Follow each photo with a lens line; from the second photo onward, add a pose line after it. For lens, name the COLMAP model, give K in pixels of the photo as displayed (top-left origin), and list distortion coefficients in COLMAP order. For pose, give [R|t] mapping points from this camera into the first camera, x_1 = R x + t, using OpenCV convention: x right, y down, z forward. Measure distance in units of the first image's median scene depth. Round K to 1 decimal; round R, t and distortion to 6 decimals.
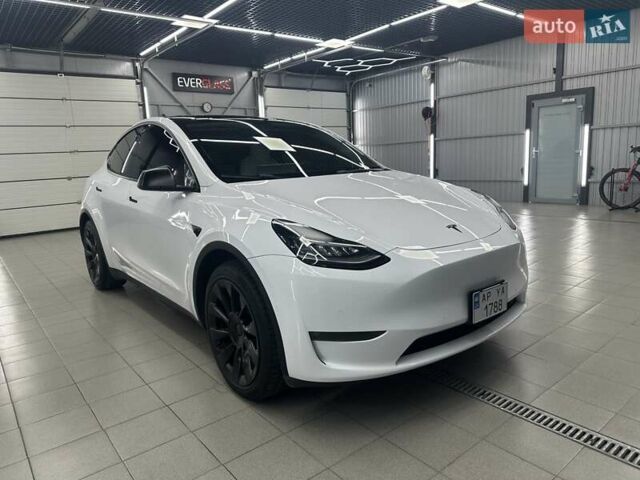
lens RADIAL K [[462.7, 0, 318.8], [0, 462.7, 242.5], [0, 0, 1]] dist [0.027309, -0.036504]
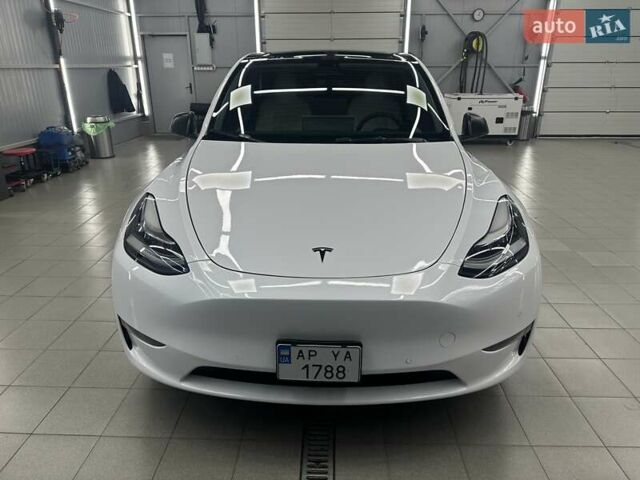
lens RADIAL K [[461.4, 0, 314.2], [0, 461.4, 240.2], [0, 0, 1]] dist [0.030396, -0.042457]
pose [[0.754712, 0.271099, -0.597424, 0.191736], [-0.151388, 0.958017, 0.243484, -0.060507], [0.638350, -0.093318, 0.764068, 0.115562]]
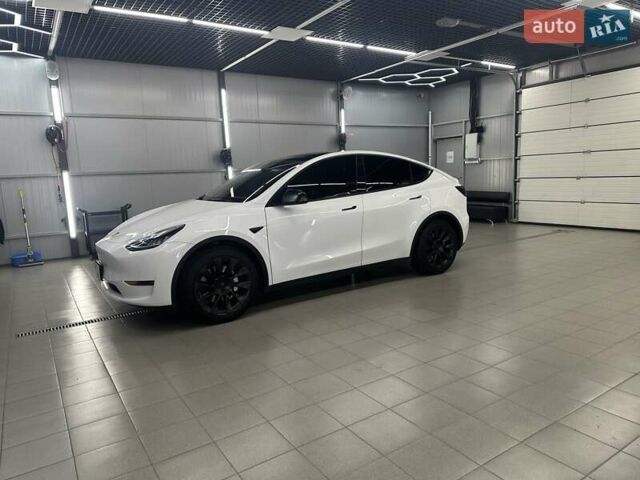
lens RADIAL K [[443.5, 0, 320.3], [0, 443.5, 250.5], [0, 0, 1]] dist [0.086690, -0.063678]
pose [[-0.087958, 0.220086, -0.971507, 0.547272], [-0.138668, 0.963085, 0.230733, -0.136718], [0.986425, 0.155012, -0.054192, 0.519598]]
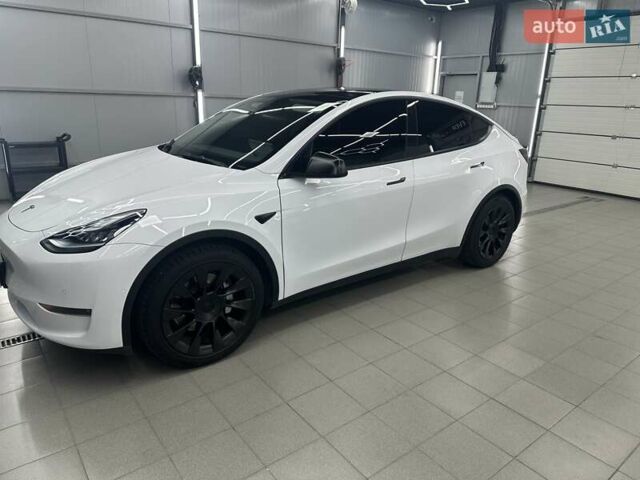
lens RADIAL K [[448.2, 0, 320.0], [0, 448.2, 240.0], [0, 0, 1]] dist [0.018356, -0.000889]
pose [[-0.016540, 0.347057, -0.937698, 0.367333], [-0.216054, 0.914430, 0.342256, -0.134400], [0.976241, 0.208255, 0.059858, 0.443306]]
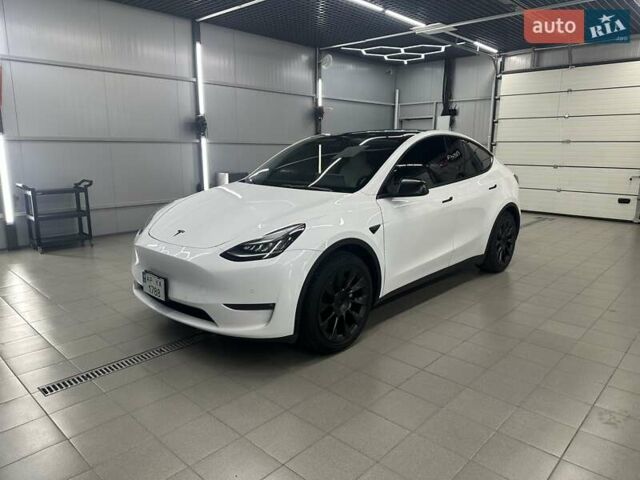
lens RADIAL K [[446.2, 0, 320.0], [0, 446.2, 240.0], [0, 0, 1]] dist [0.092177, -0.079465]
pose [[0.144660, 0.251374, -0.957019, 0.437538], [-0.195365, 0.955409, 0.221420, -0.103260], [0.970003, 0.154937, 0.187319, 0.309459]]
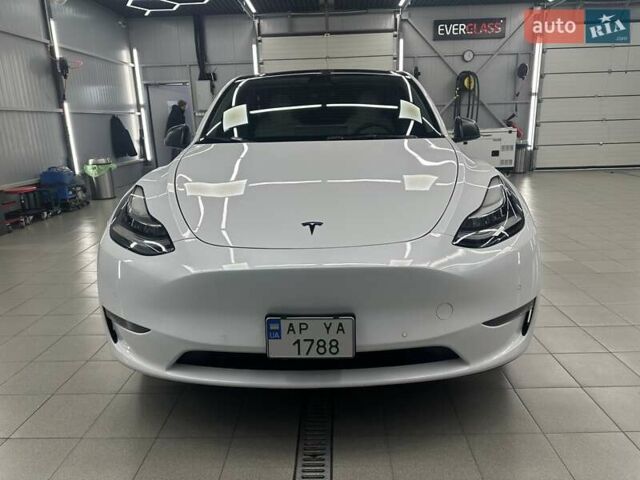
lens RADIAL K [[462.7, 0, 318.8], [0, 462.7, 242.5], [0, 0, 1]] dist [0.027309, -0.036504]
pose [[0.760912, 0.185886, -0.621658, 0.200934], [-0.124745, 0.982122, 0.140982, -0.028738], [0.636750, -0.029726, 0.770497, 0.121302]]
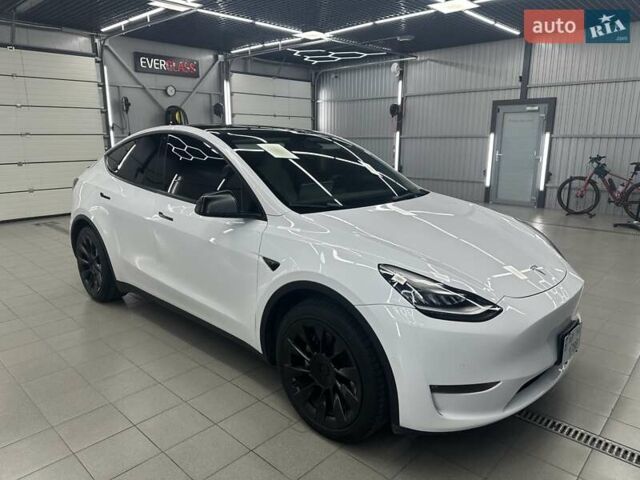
lens RADIAL K [[462.7, 0, 318.8], [0, 462.7, 242.5], [0, 0, 1]] dist [0.027309, -0.036504]
pose [[0.989219, 0.015220, 0.145654, -0.090258], [-0.021238, 0.998980, 0.039853, -0.032757], [-0.144898, -0.042516, 0.988533, 0.012983]]
